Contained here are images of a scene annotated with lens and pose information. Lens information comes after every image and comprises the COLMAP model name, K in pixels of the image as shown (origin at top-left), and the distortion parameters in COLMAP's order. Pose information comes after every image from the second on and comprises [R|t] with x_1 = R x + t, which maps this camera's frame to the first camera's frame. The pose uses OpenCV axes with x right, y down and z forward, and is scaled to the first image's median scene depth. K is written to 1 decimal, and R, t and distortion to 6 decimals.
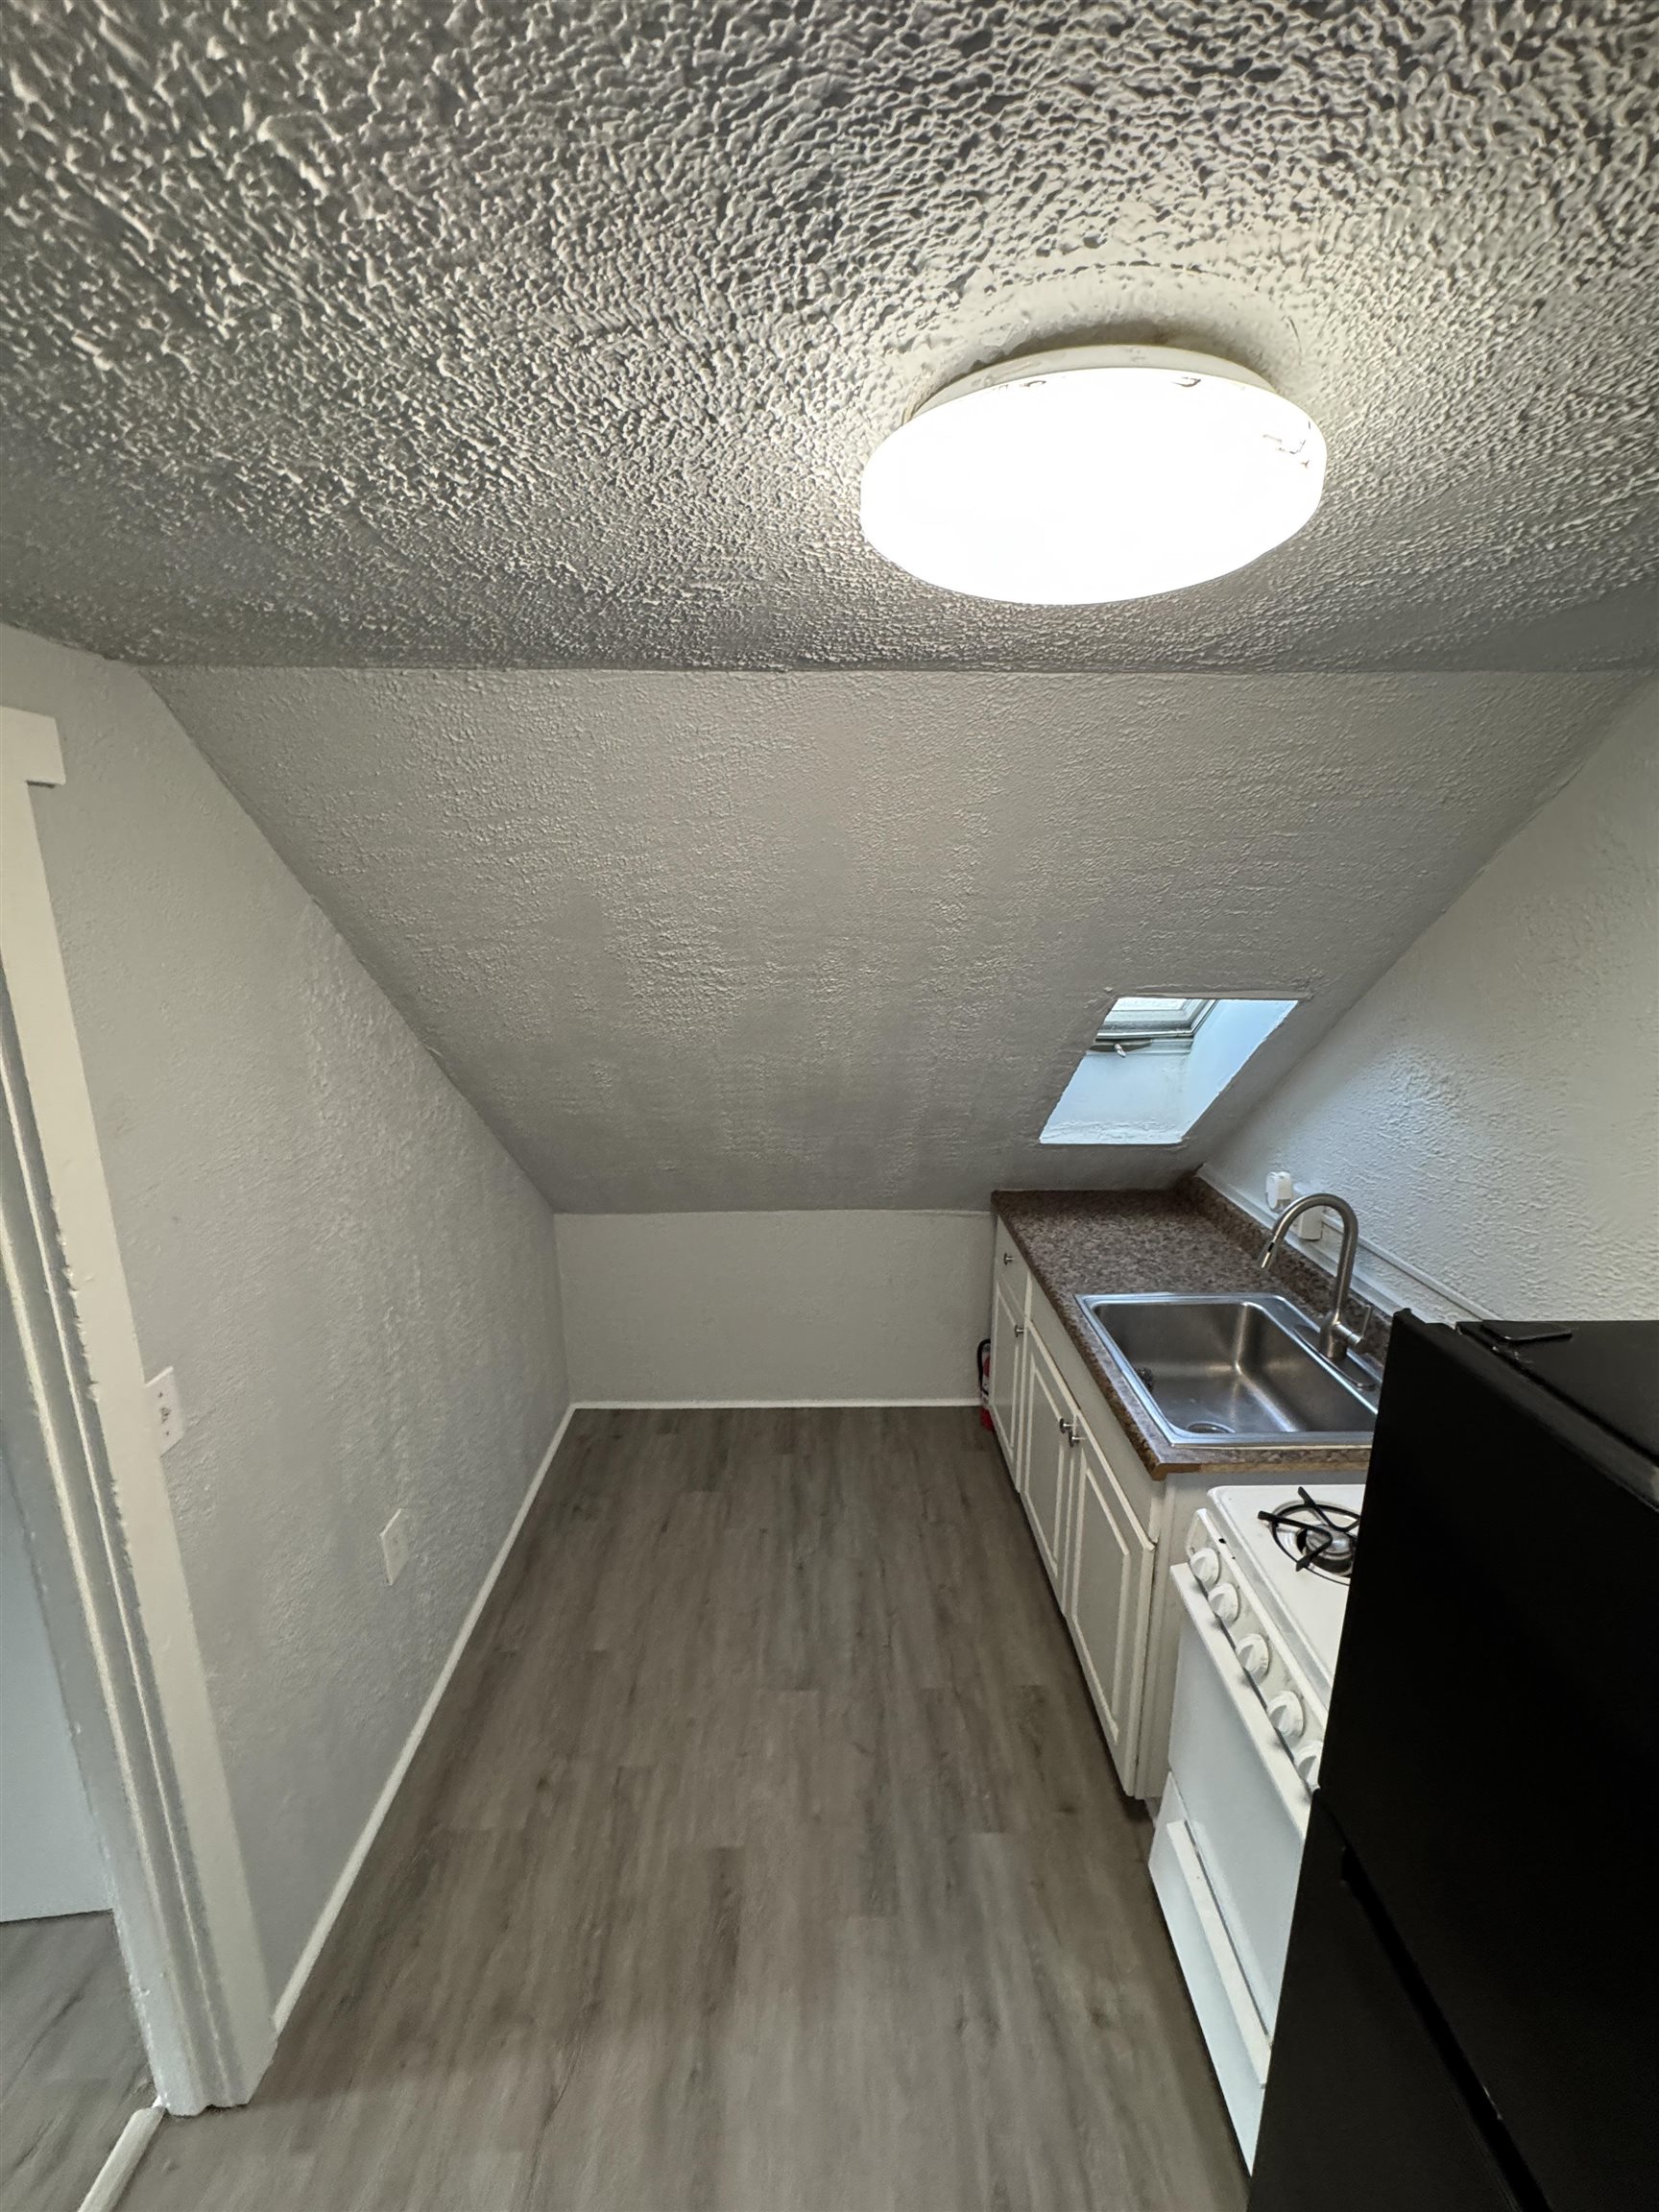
lens RADIAL K [[886.1, 0, 829.5], [0, 886.1, 1106.0], [0, 0, 1]] dist [0.003294, 0.000283]
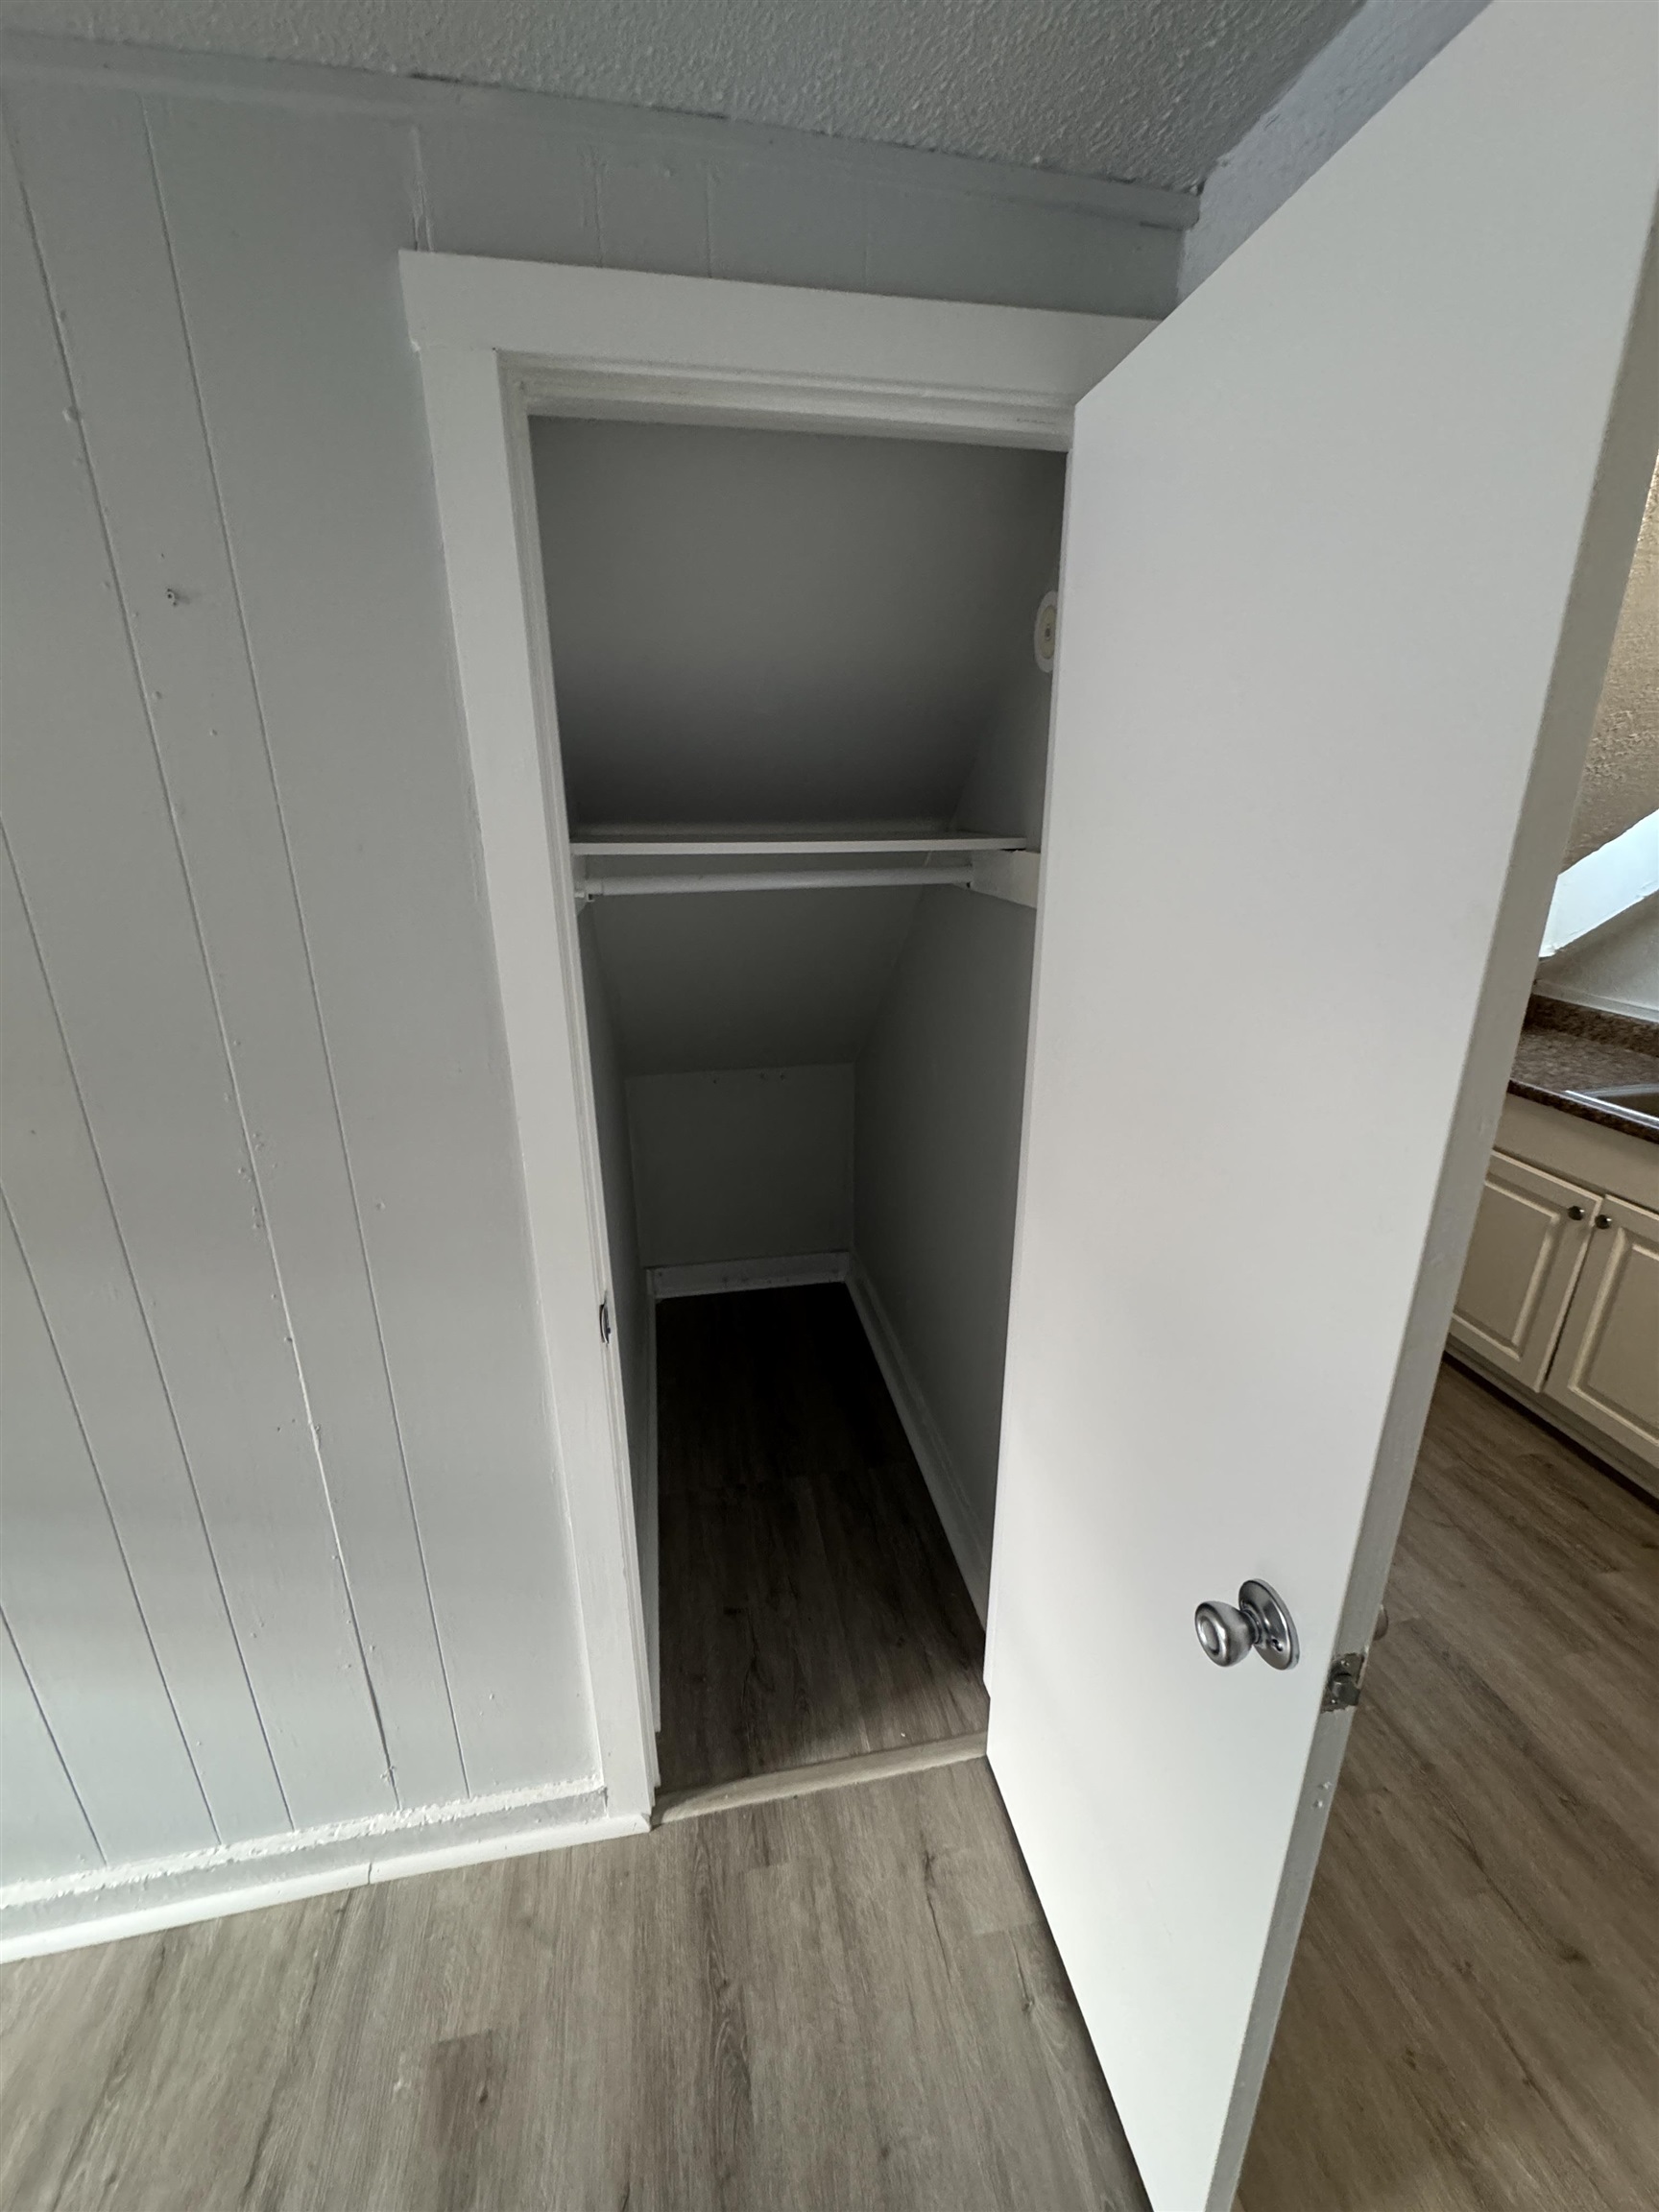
lens RADIAL K [[873.0, 0, 829.5], [0, 873.0, 1106.0], [0, 0, 1]] dist [-0.001248, 0.000092]
pose [[0.985648, -0.054558, 0.159755, -0.725750], [0.037819, 0.993646, 0.106006, 0.089439], [-0.164523, -0.098443, 0.981449, 0.143086]]
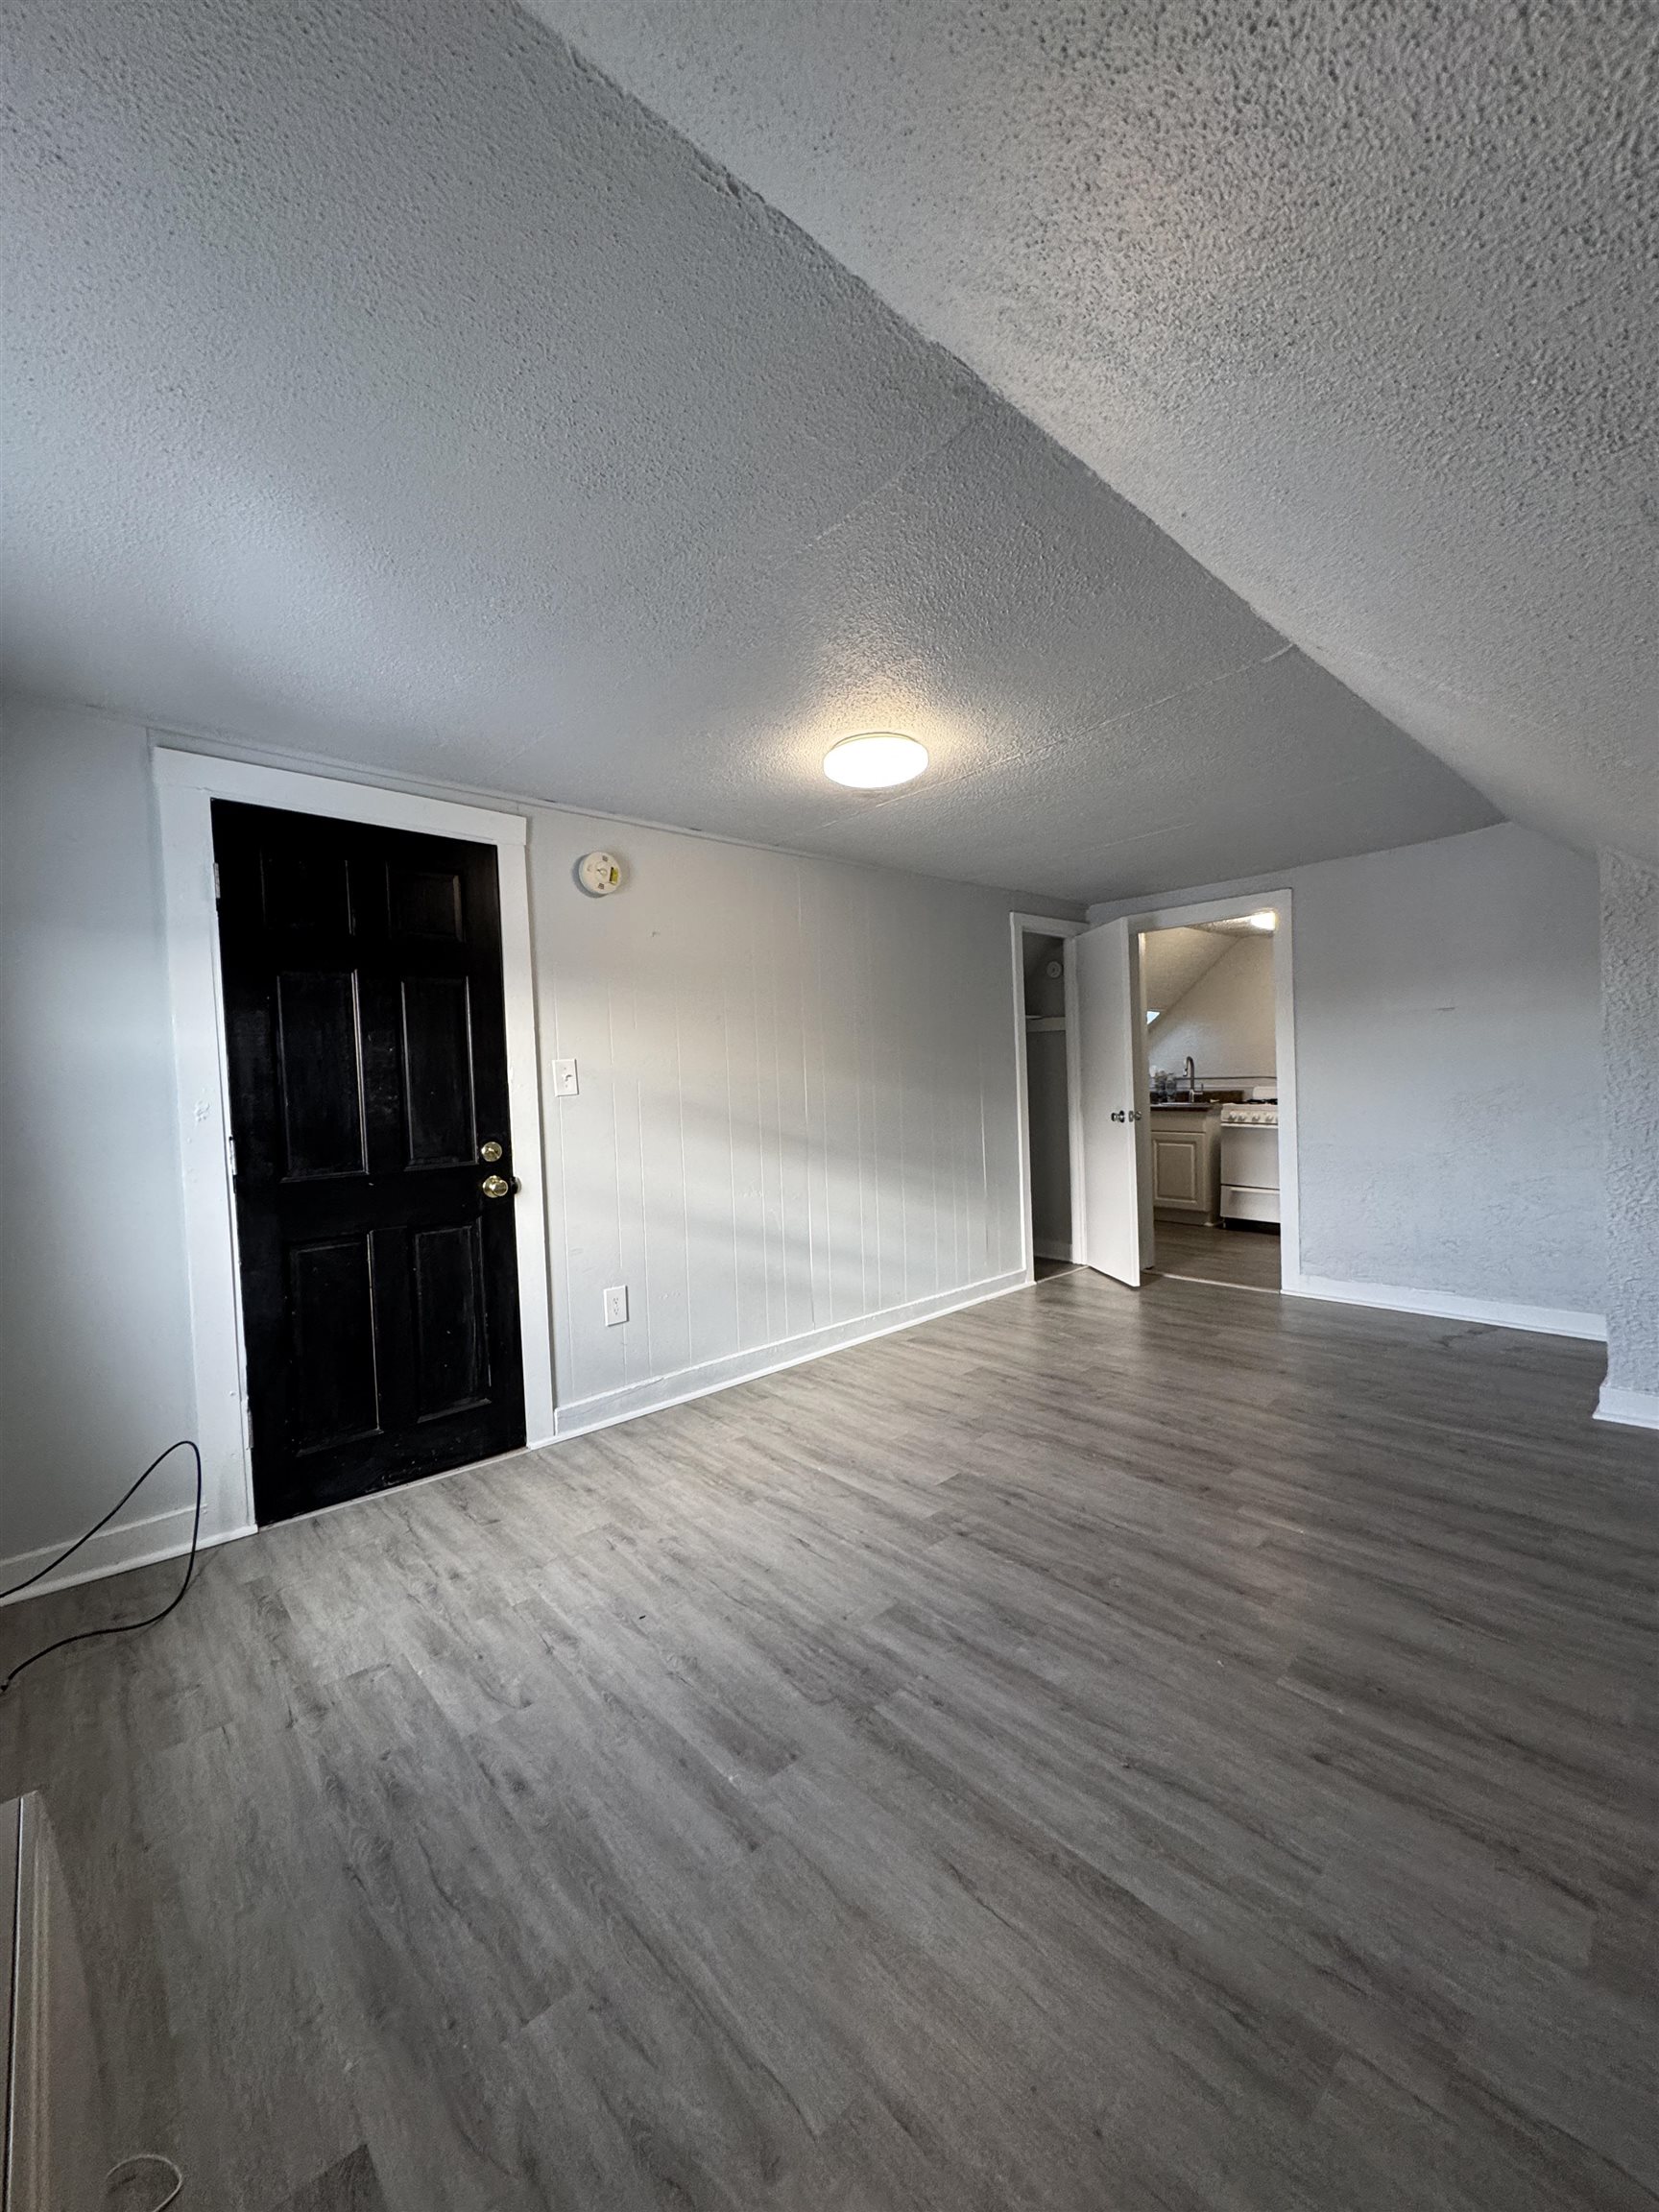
lens RADIAL K [[875.5, 0, 831.2], [0, 875.5, 1103.9], [0, 0, 1]] dist [-0.000418, -0.000106]
pose [[0.752240, -0.042018, 0.657549, -2.418029], [0.179055, 0.973444, -0.142636, 0.427960], [-0.634094, 0.225034, 0.739787, -0.583099]]
